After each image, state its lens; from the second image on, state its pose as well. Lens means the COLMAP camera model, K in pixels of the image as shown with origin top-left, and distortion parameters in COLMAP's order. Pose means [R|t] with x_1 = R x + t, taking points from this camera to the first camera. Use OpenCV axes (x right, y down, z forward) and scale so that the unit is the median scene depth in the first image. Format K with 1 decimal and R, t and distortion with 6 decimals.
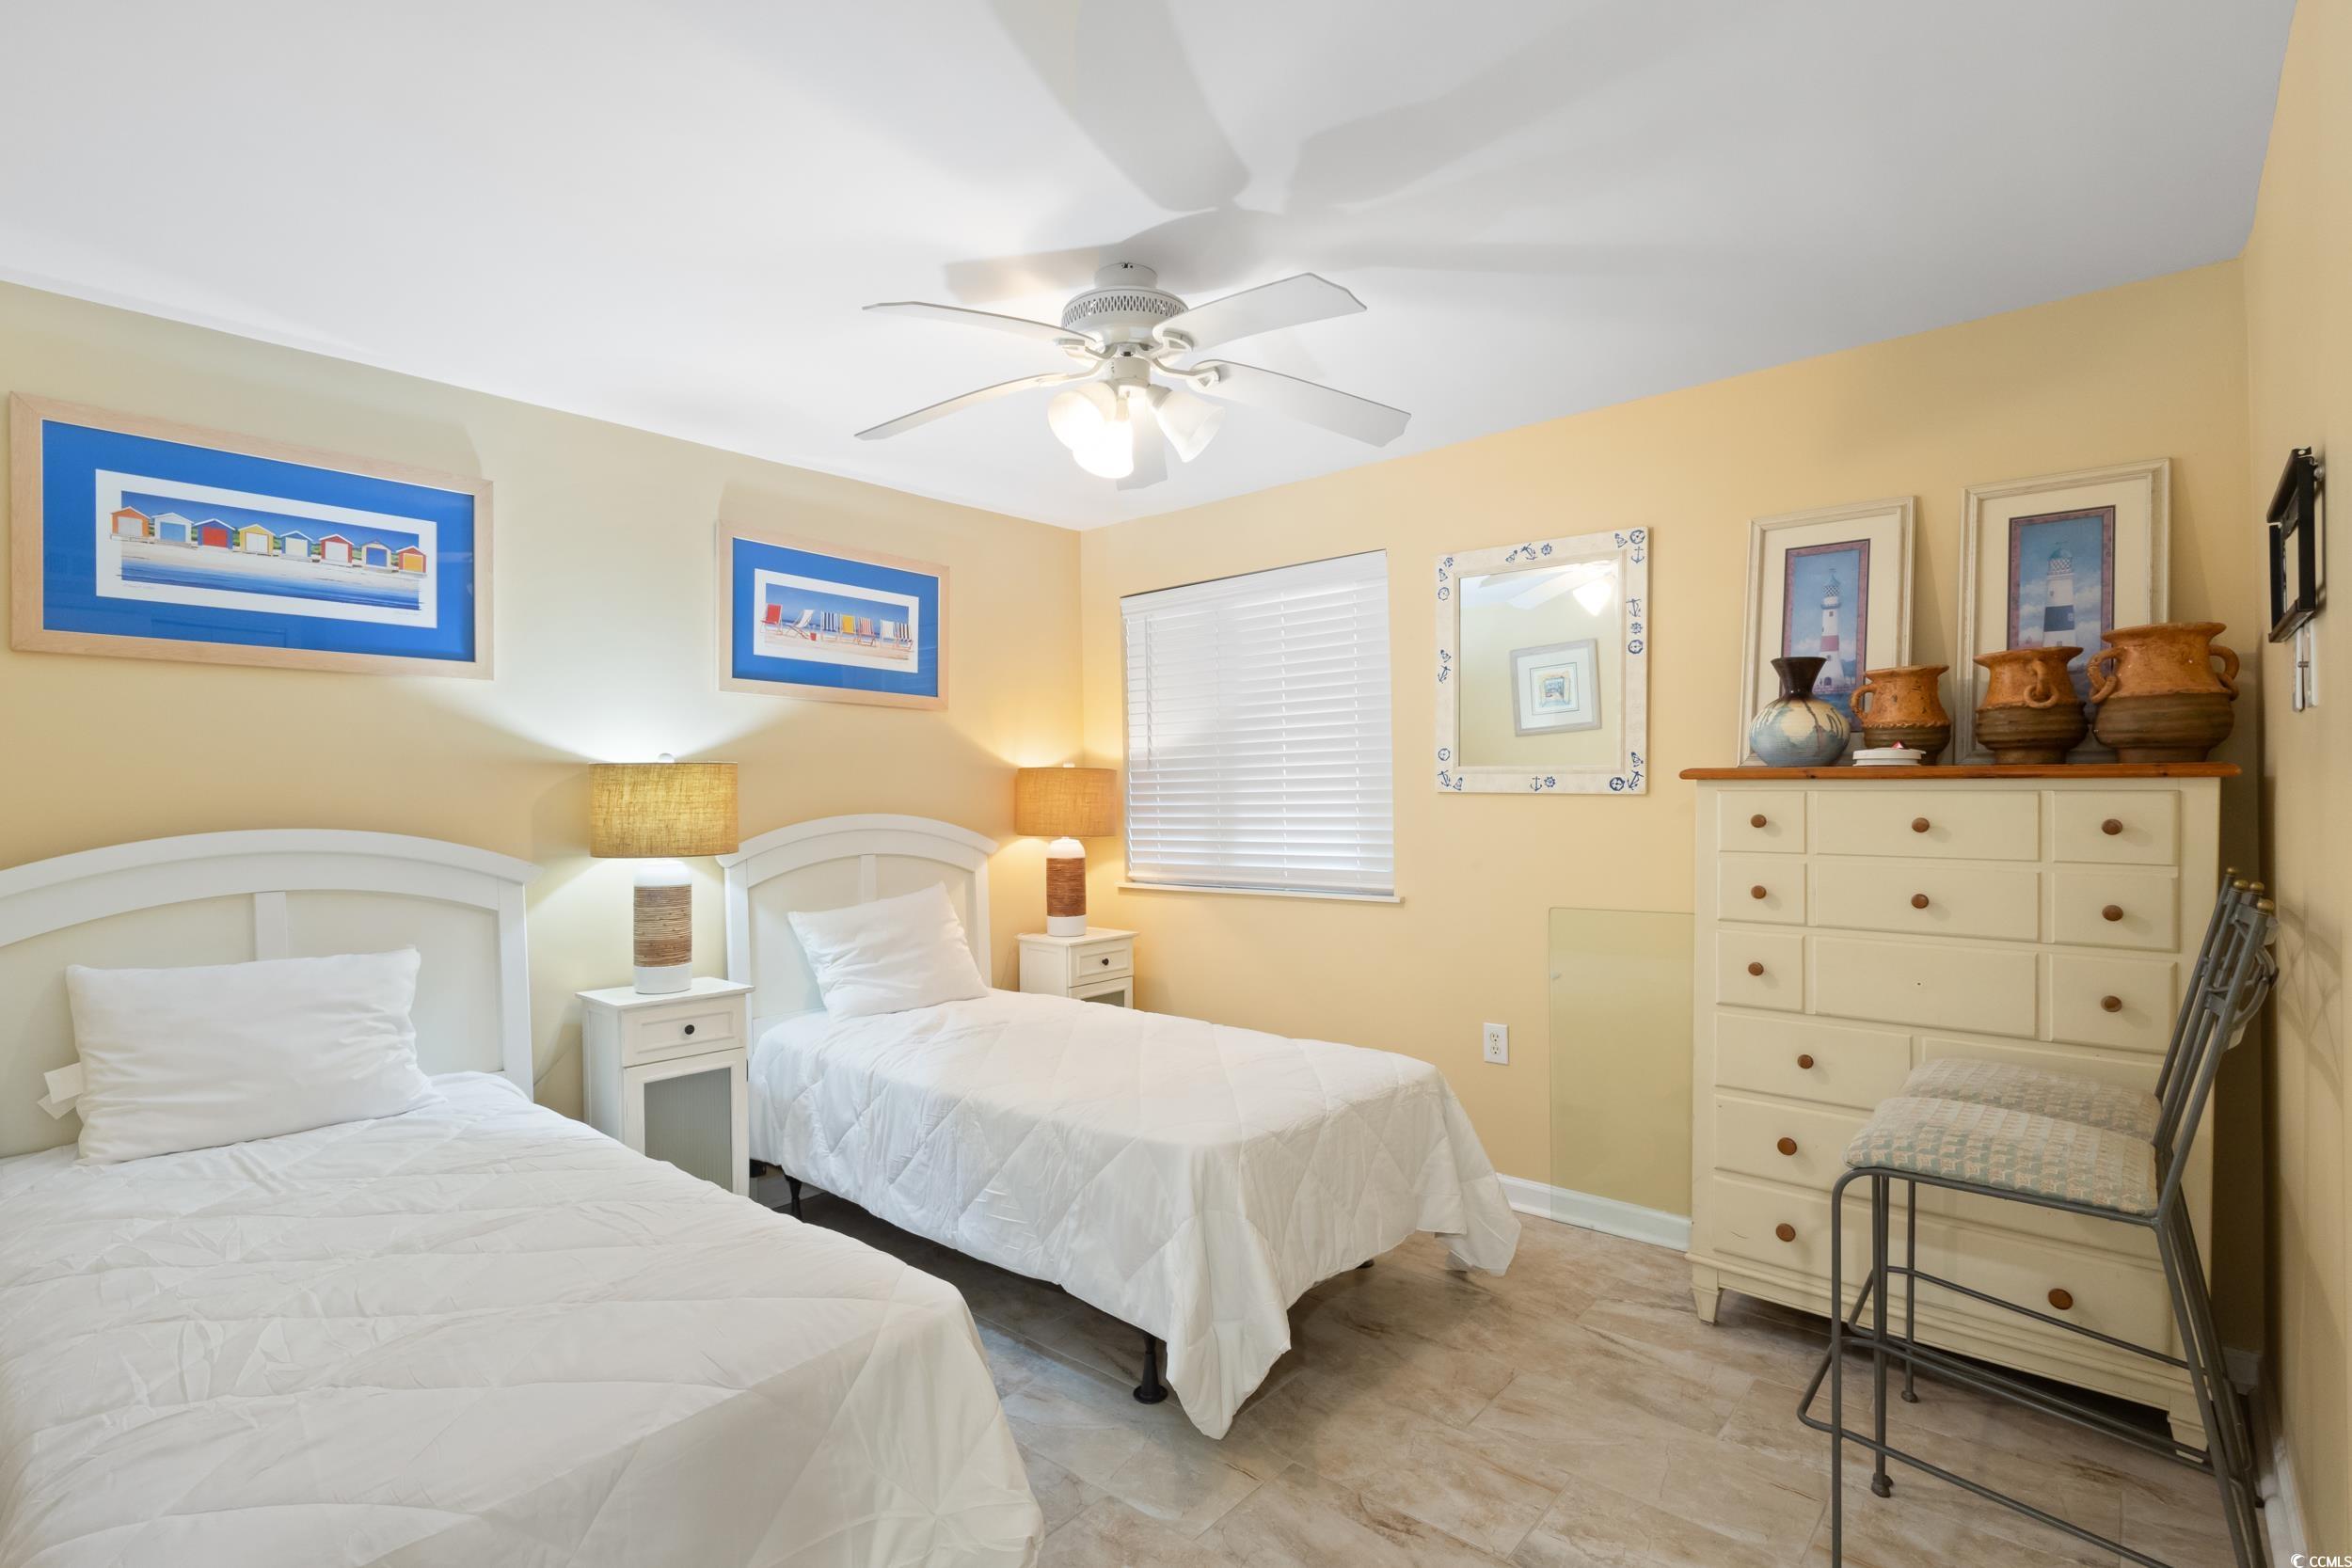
lens RADIAL K [[1093.3, 0, 1160.5], [0, 1093.3, 782.7], [0, 0, 1]] dist [0.002251, 0.000893]
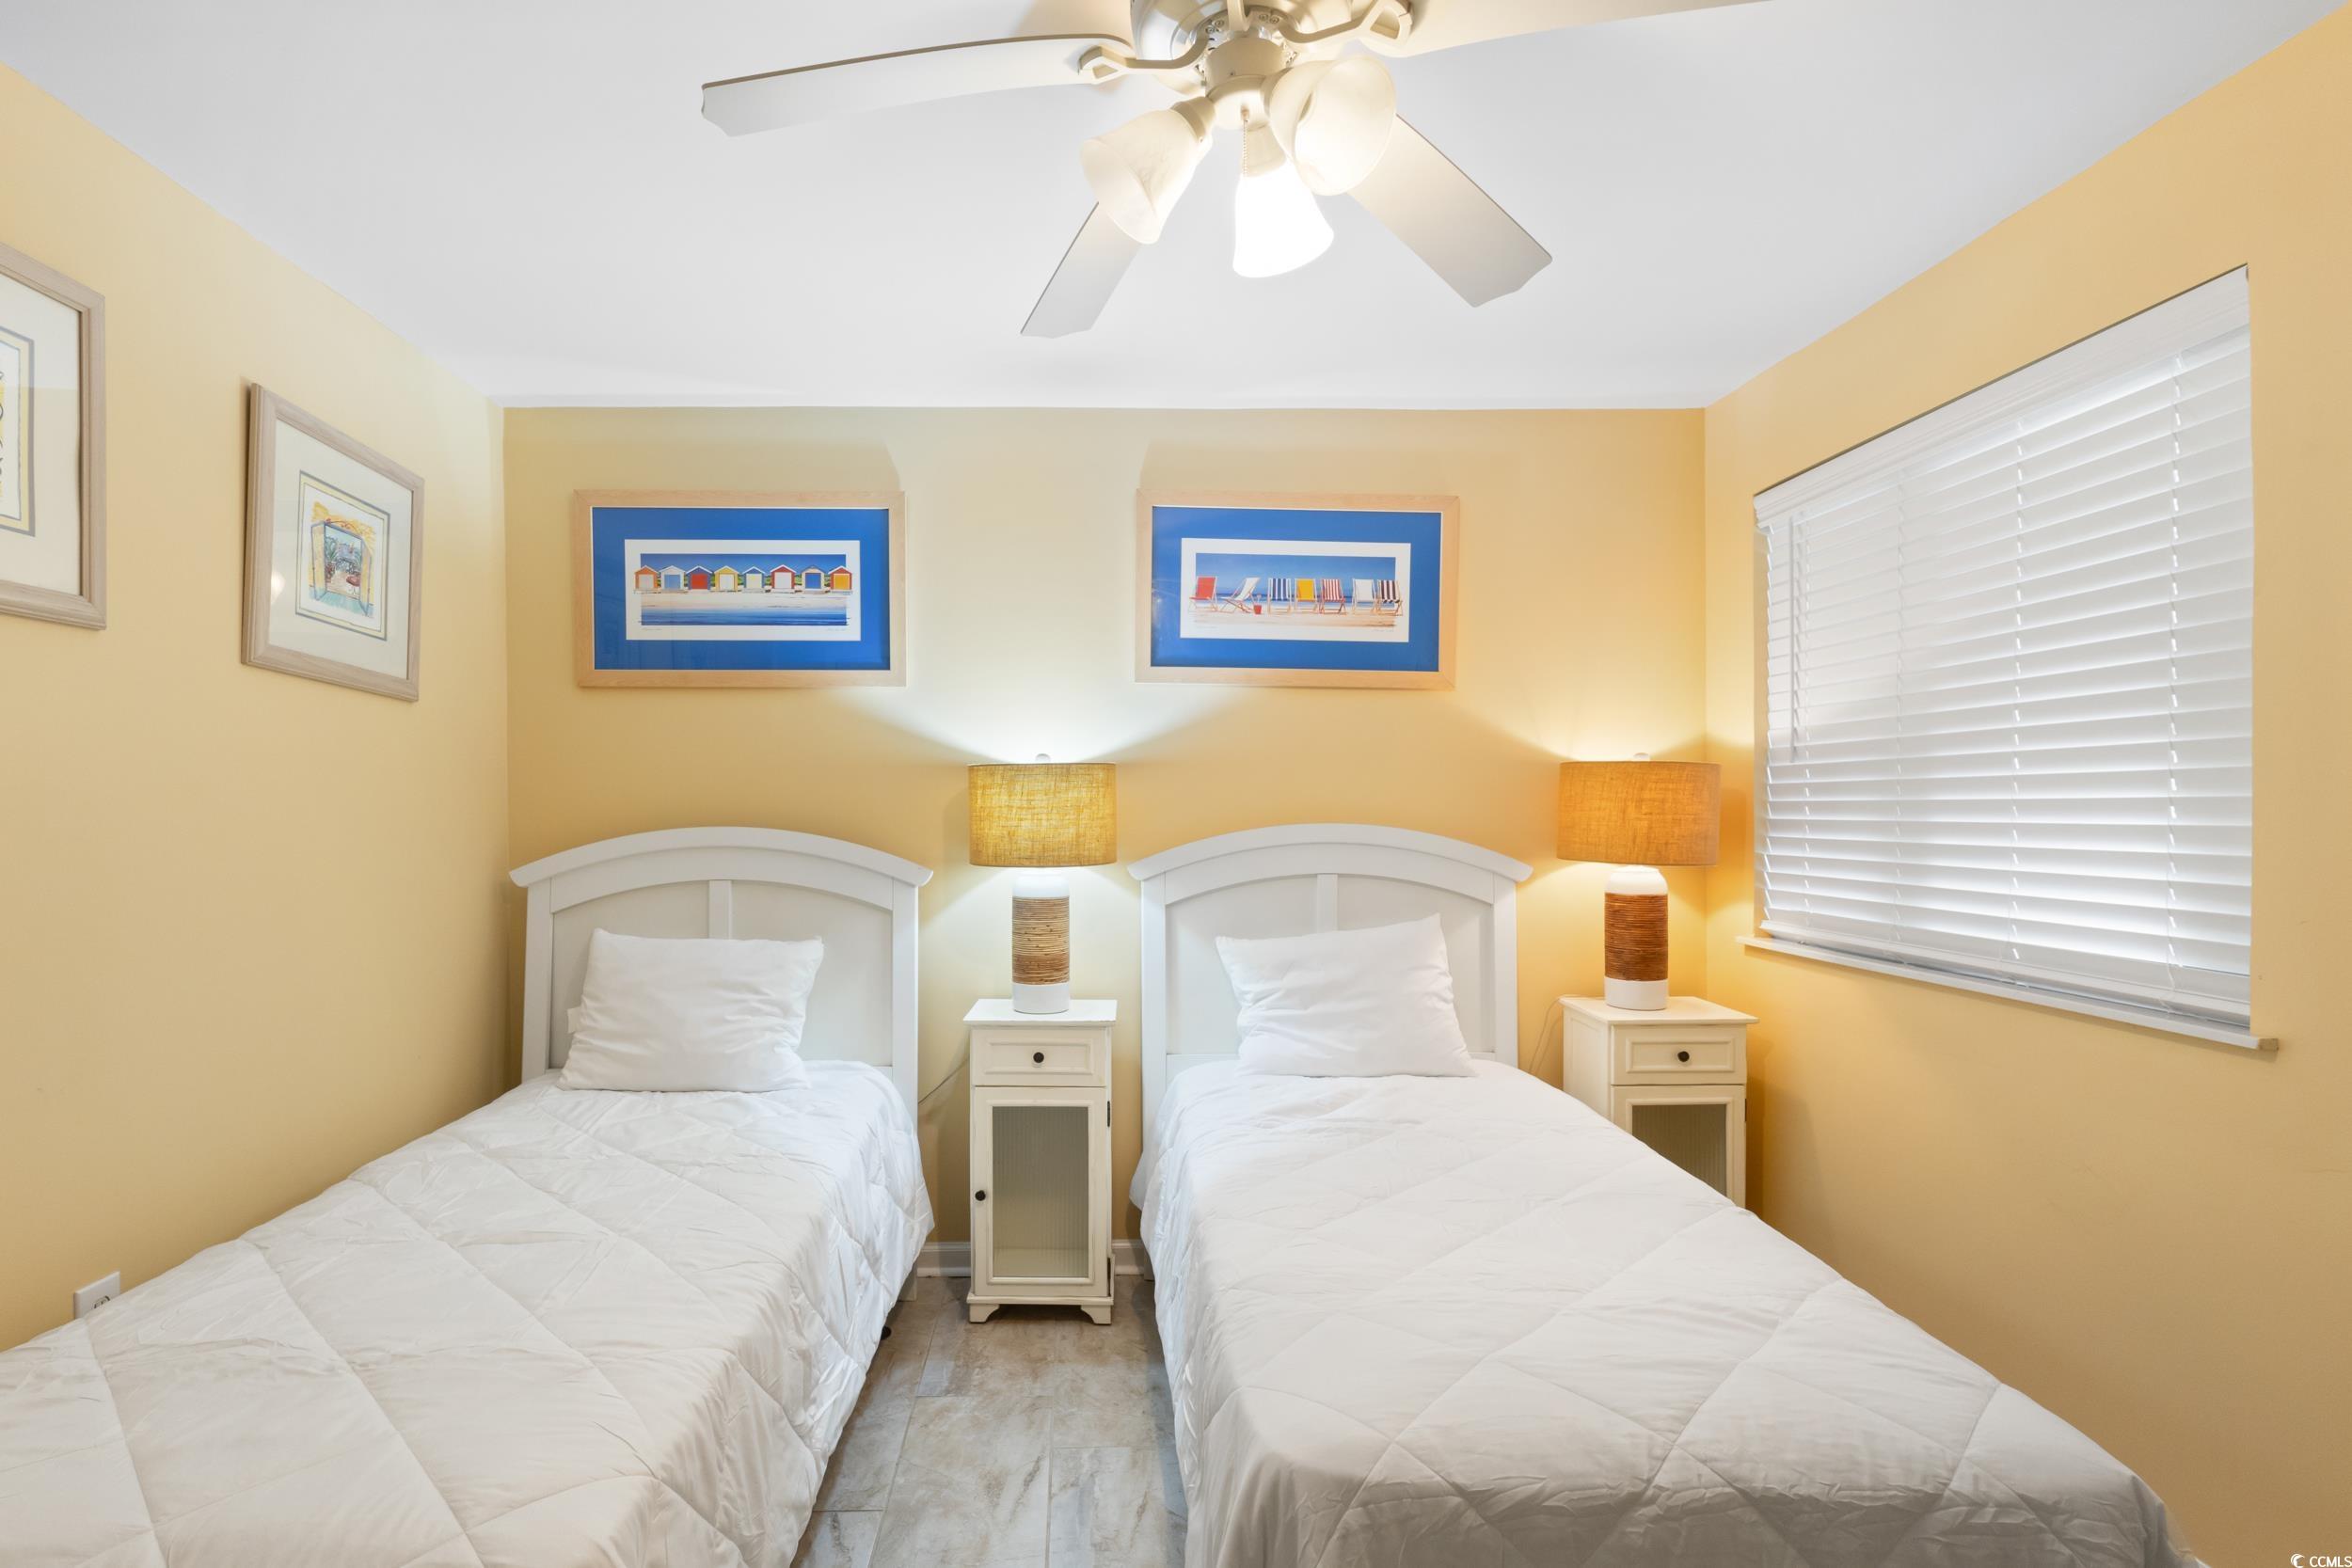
lens RADIAL K [[1093.3, 0, 1175.5], [0, 1093.3, 806.6], [0, 0, 1]] dist [0.002251, 0.000893]
pose [[0.681937, 0.012330, -0.731307, 0.292386], [0.003217, 0.999798, 0.019856, -0.000105], [0.731404, -0.015894, 0.681759, 0.444627]]
